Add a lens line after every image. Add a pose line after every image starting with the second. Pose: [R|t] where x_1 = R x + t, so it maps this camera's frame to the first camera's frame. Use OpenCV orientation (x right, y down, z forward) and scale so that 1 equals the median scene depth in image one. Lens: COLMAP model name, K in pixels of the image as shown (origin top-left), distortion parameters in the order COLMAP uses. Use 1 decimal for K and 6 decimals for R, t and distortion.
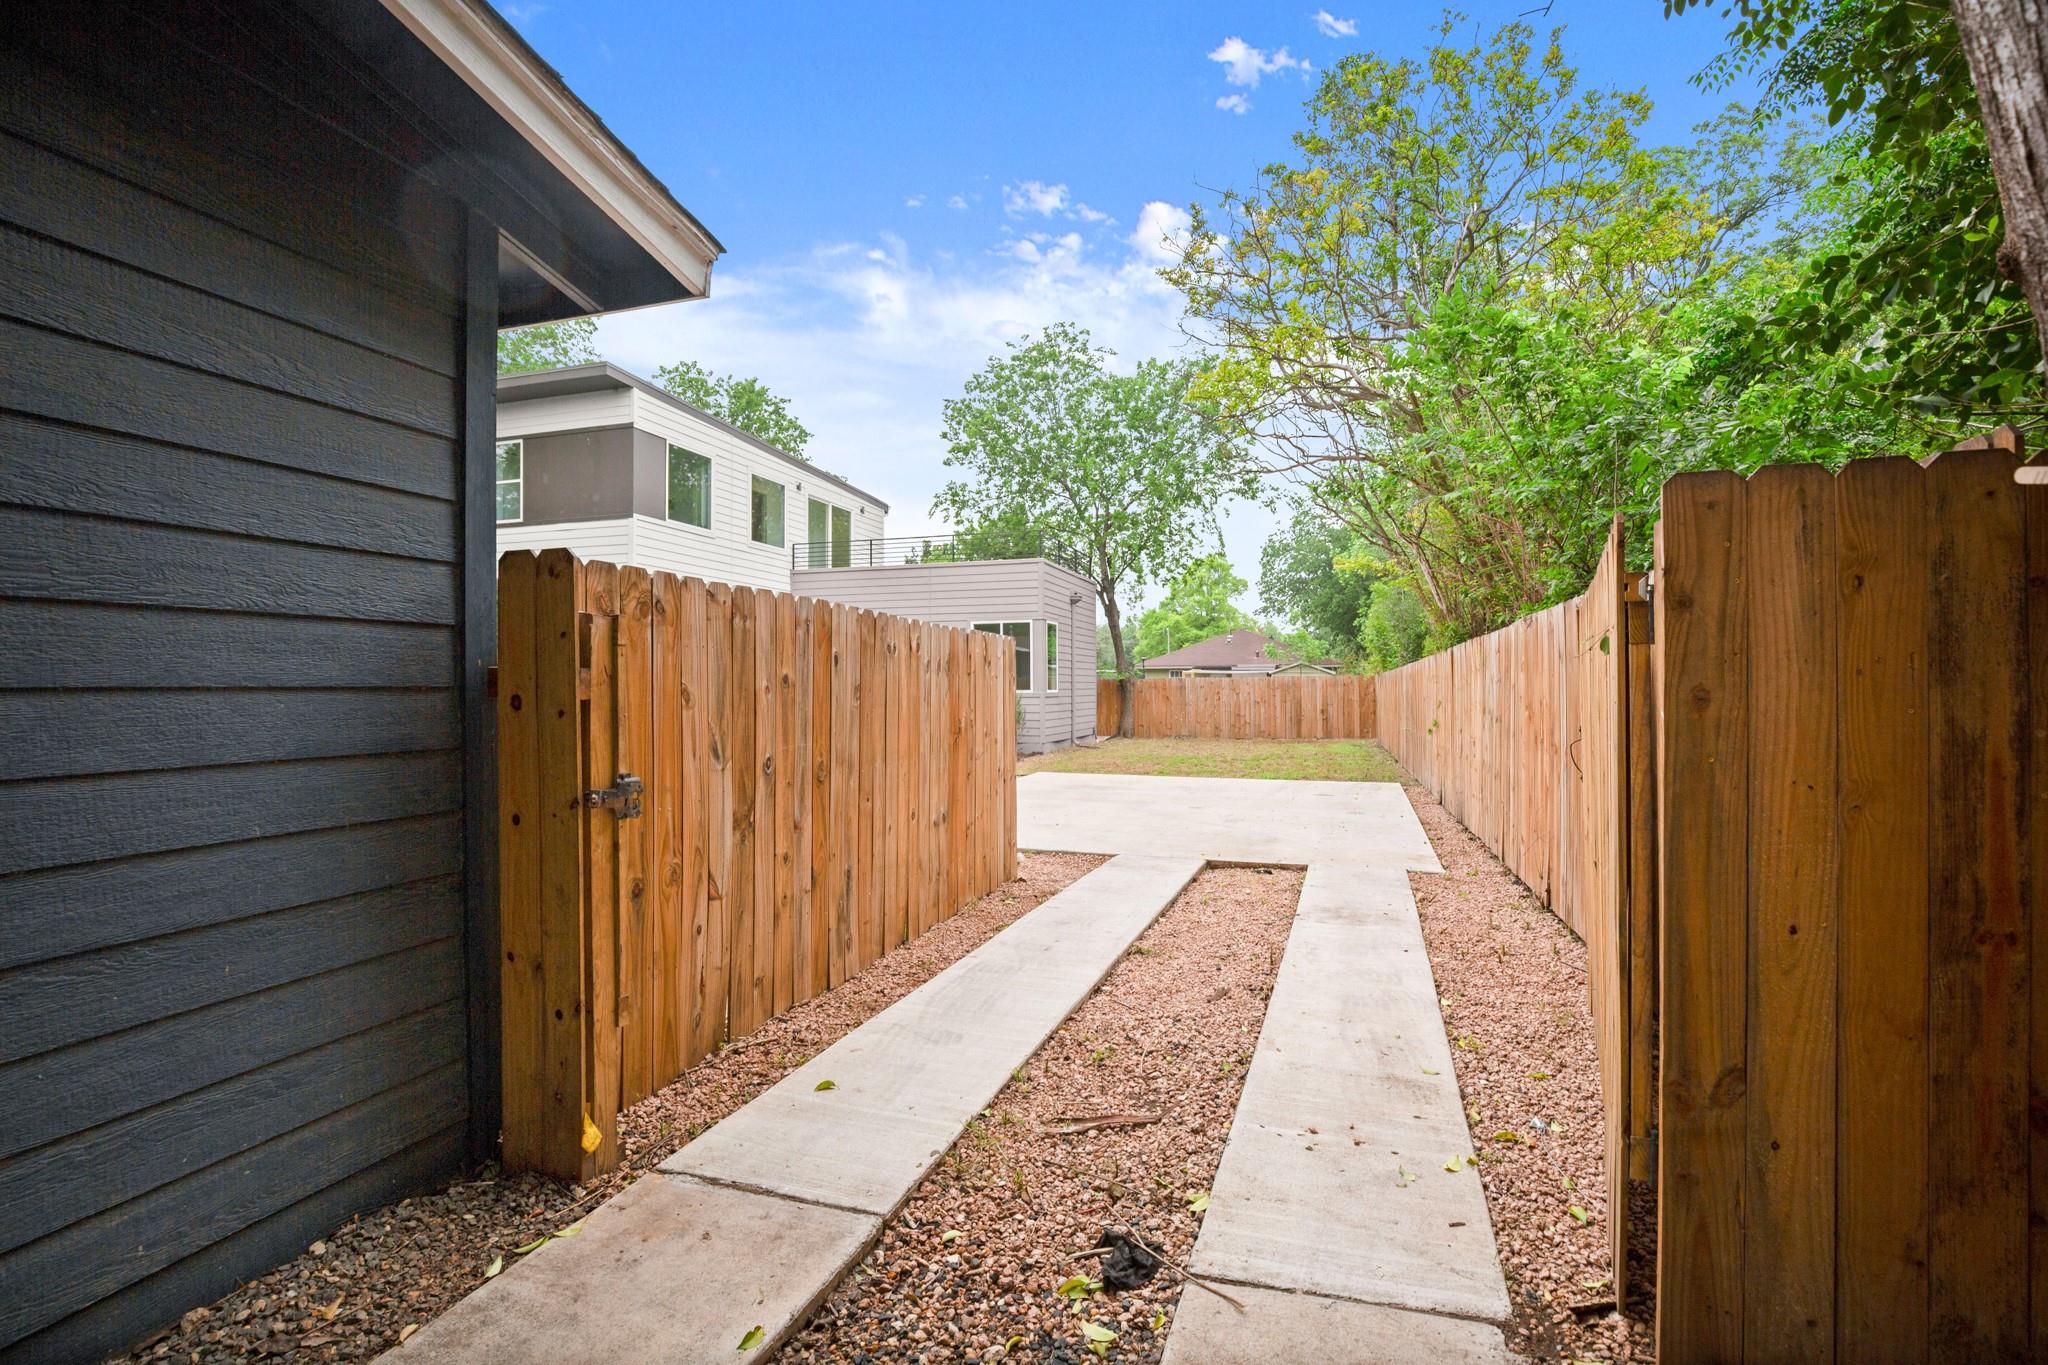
lens RADIAL K [[926.8, 0, 1024.0], [0, 926.8, 682.5], [0, 0, 1]] dist [0.000090, 0.000177]
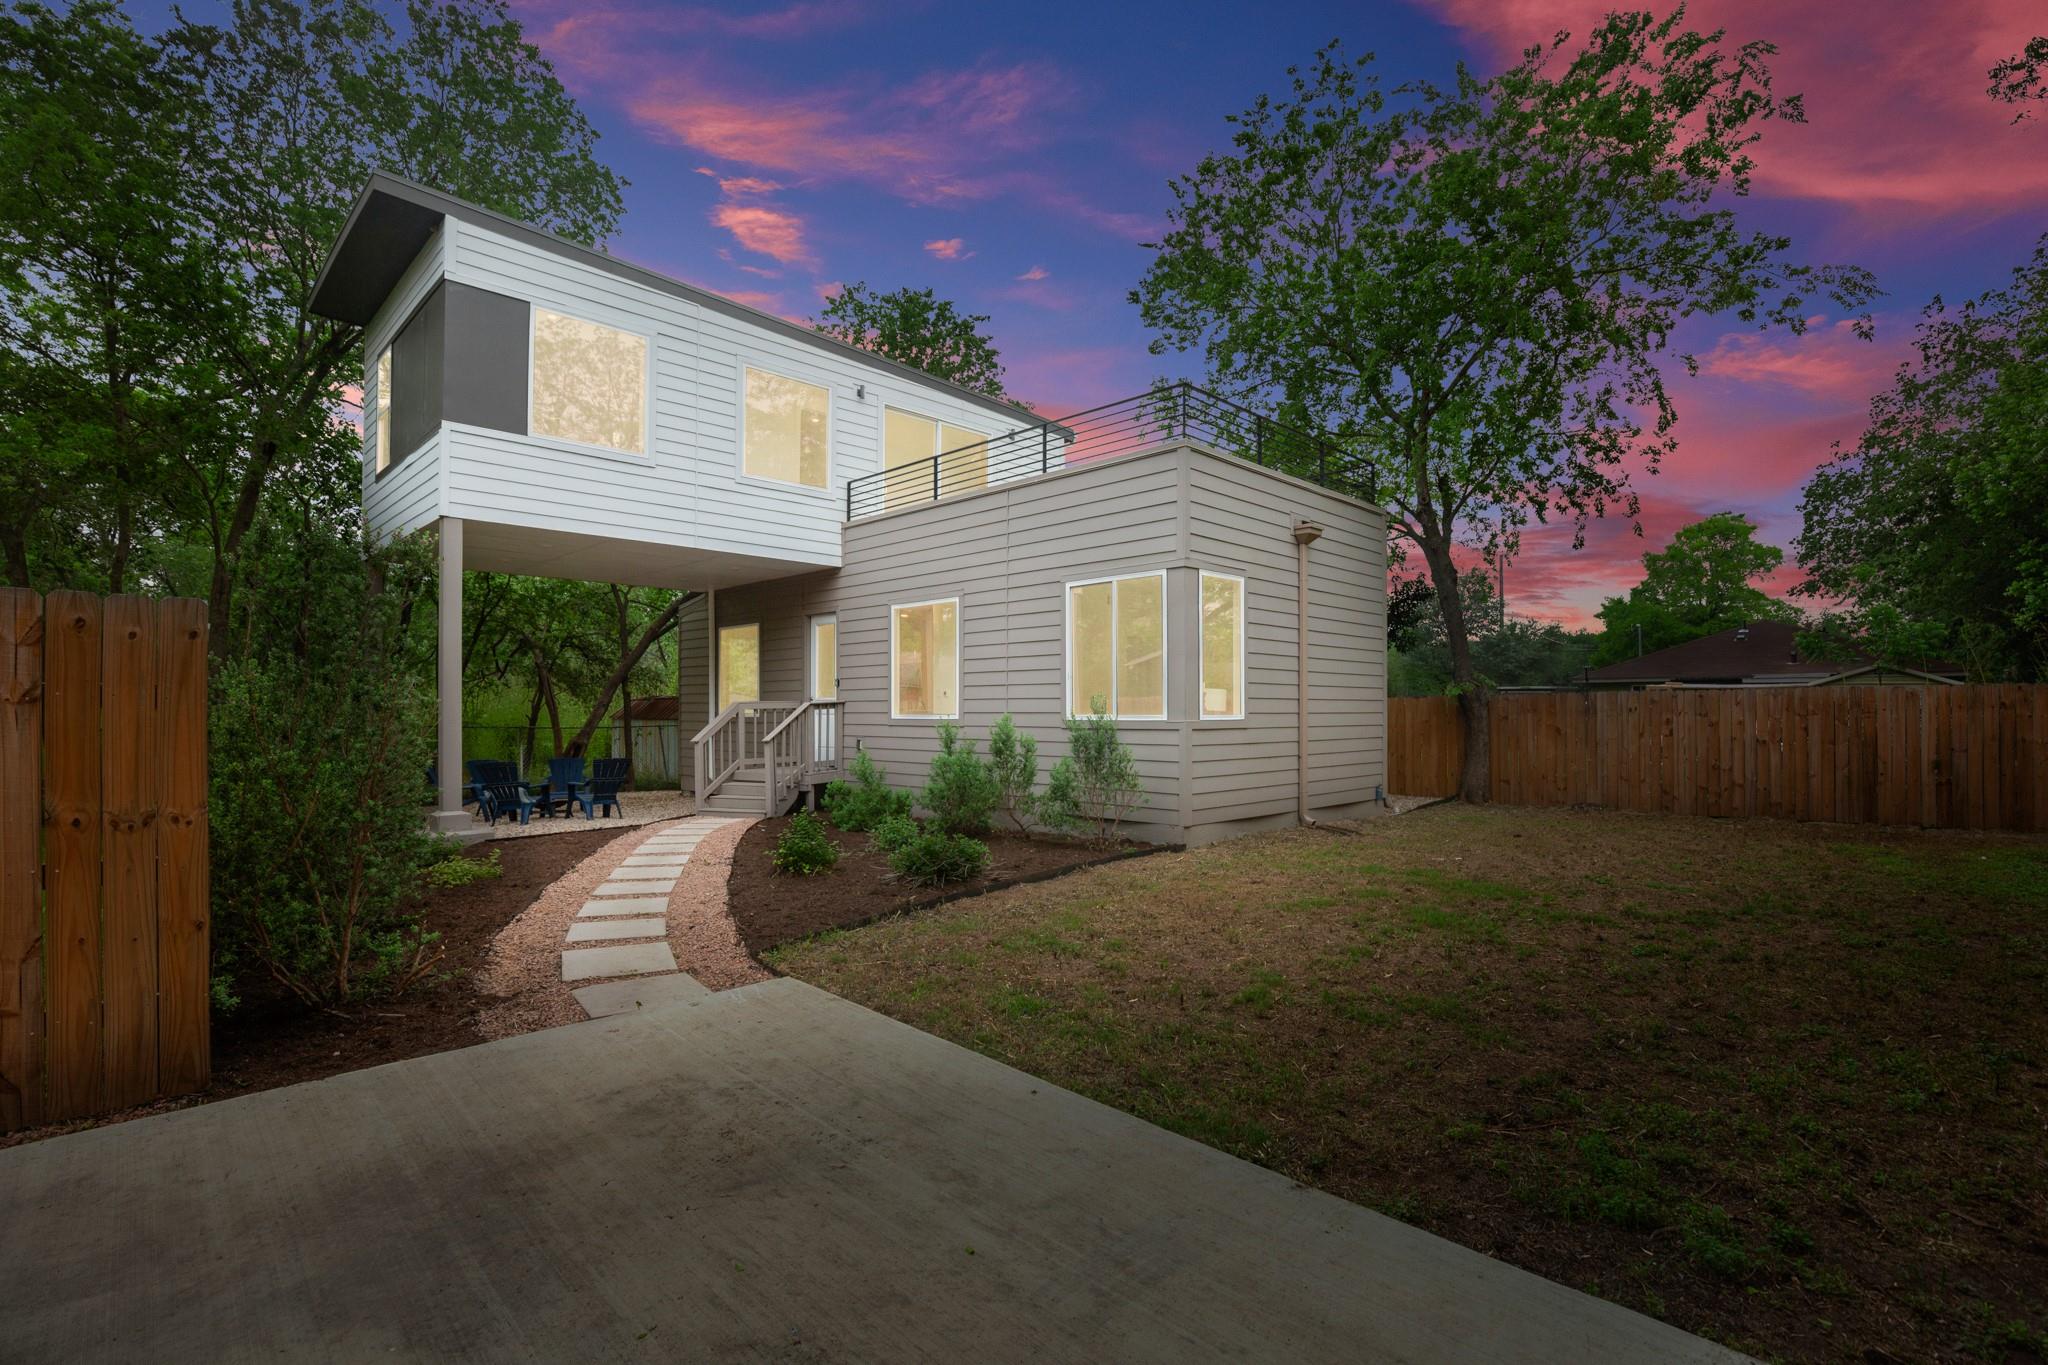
lens RADIAL K [[963.4, 0, 1012.7], [0, 963.4, 713.6], [0, 0, 1]] dist [-0.027918, -0.000221]
pose [[0.897092, 0.003259, -0.441832, 0.119578], [0.000438, 0.999966, 0.008265, 0.002396], [0.441844, -0.007608, 0.897060, 0.388836]]
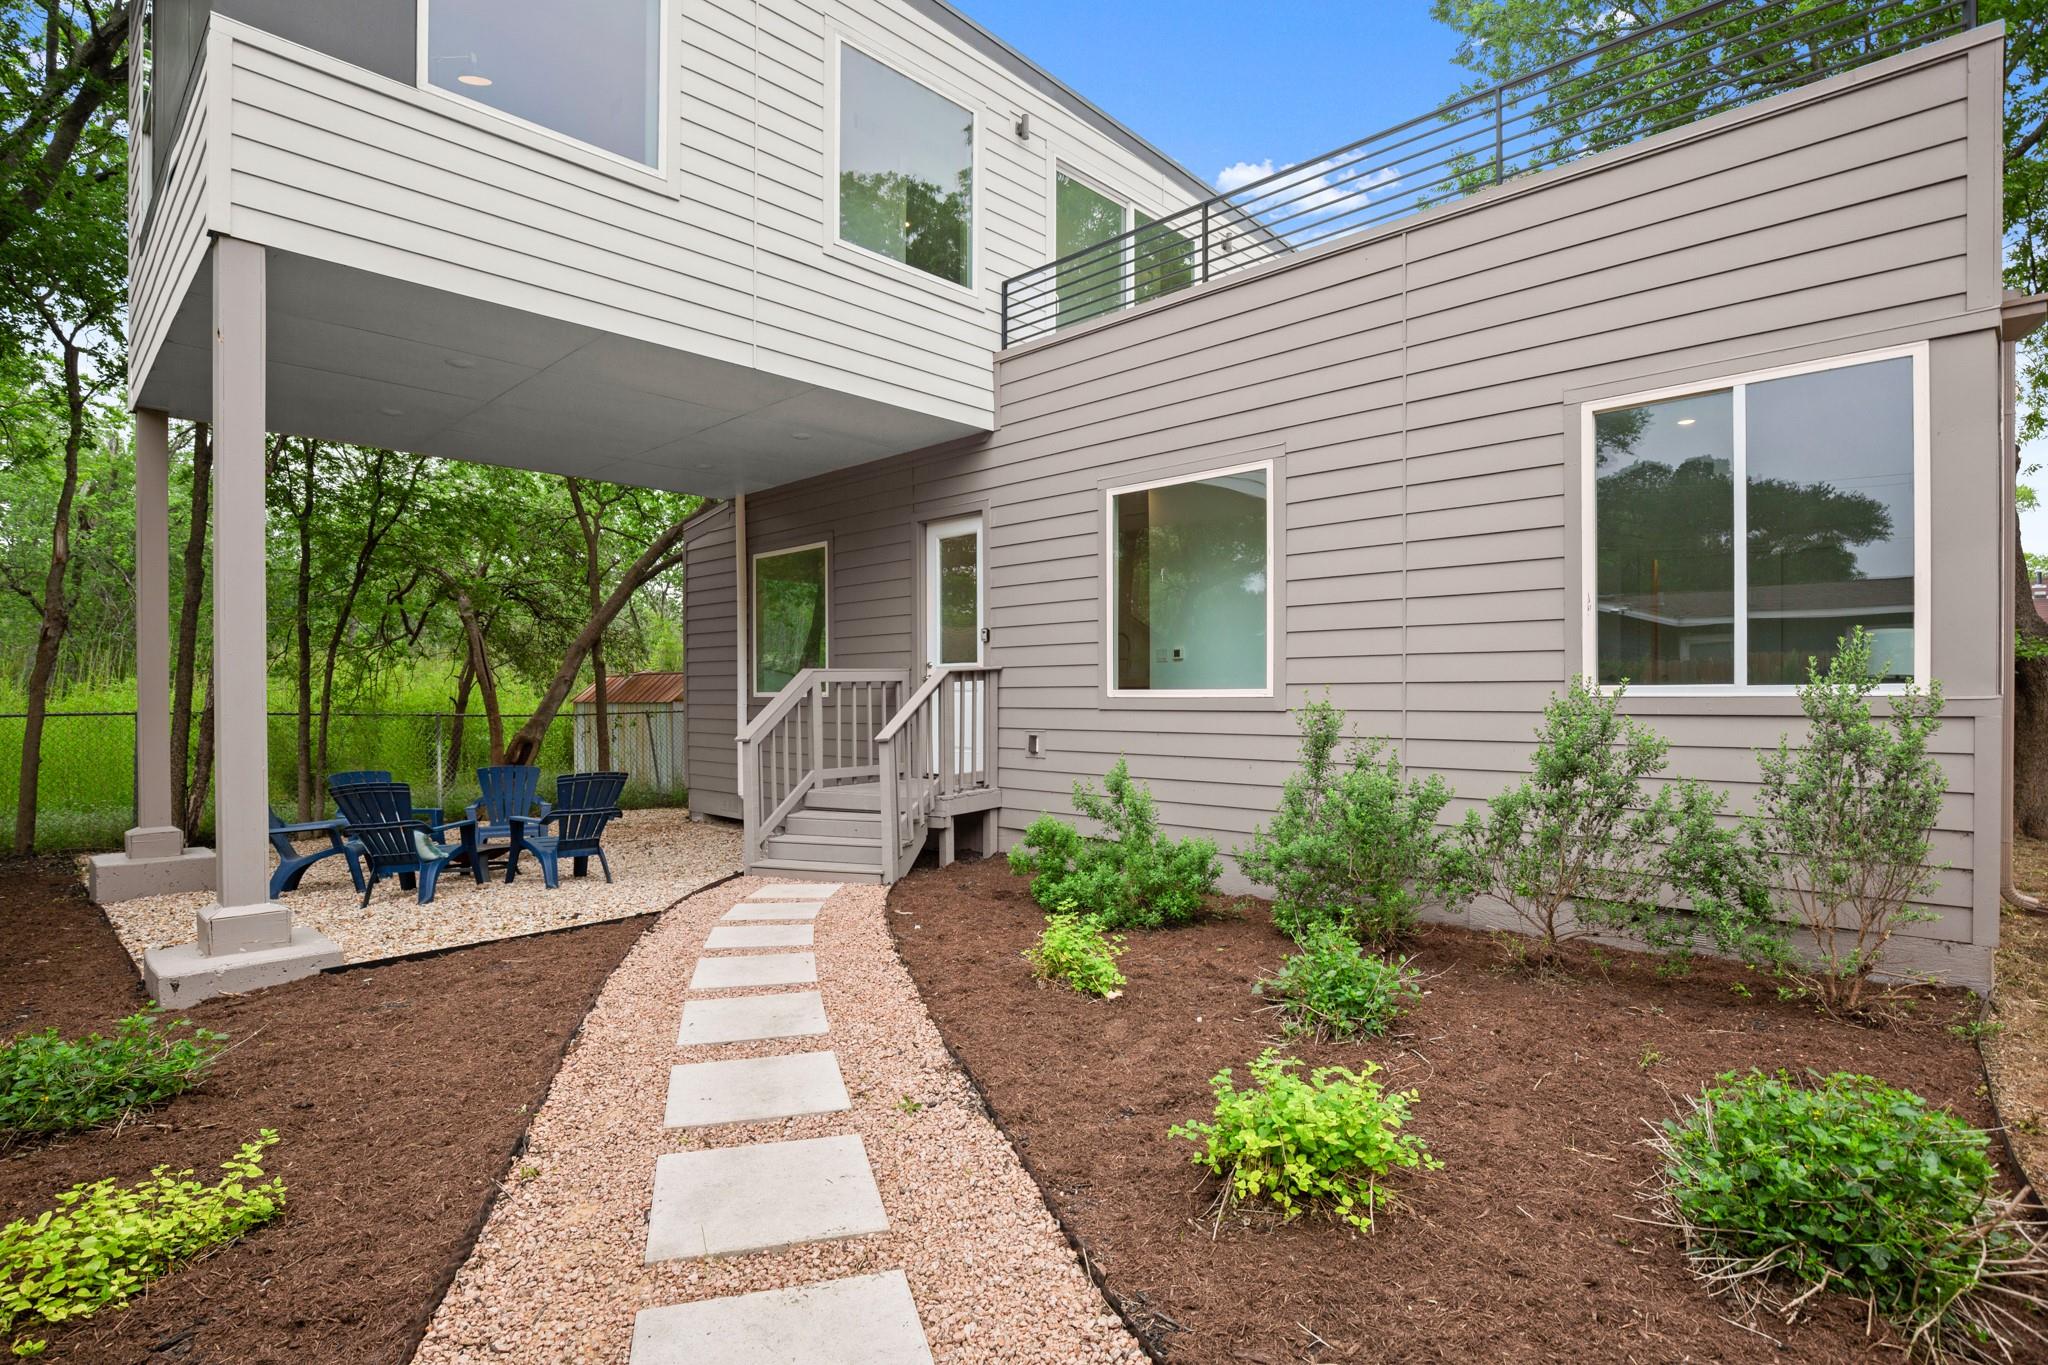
lens RADIAL K [[1061.6, 0, 1020.7], [0, 1061.6, 717.3], [0, 0, 1]] dist [-0.023135, 0.001154]
pose [[0.902367, 0.008652, -0.430882, -0.054874], [0.002538, 0.999674, 0.025388, 0.007250], [0.430962, -0.024003, 0.902051, 0.531440]]
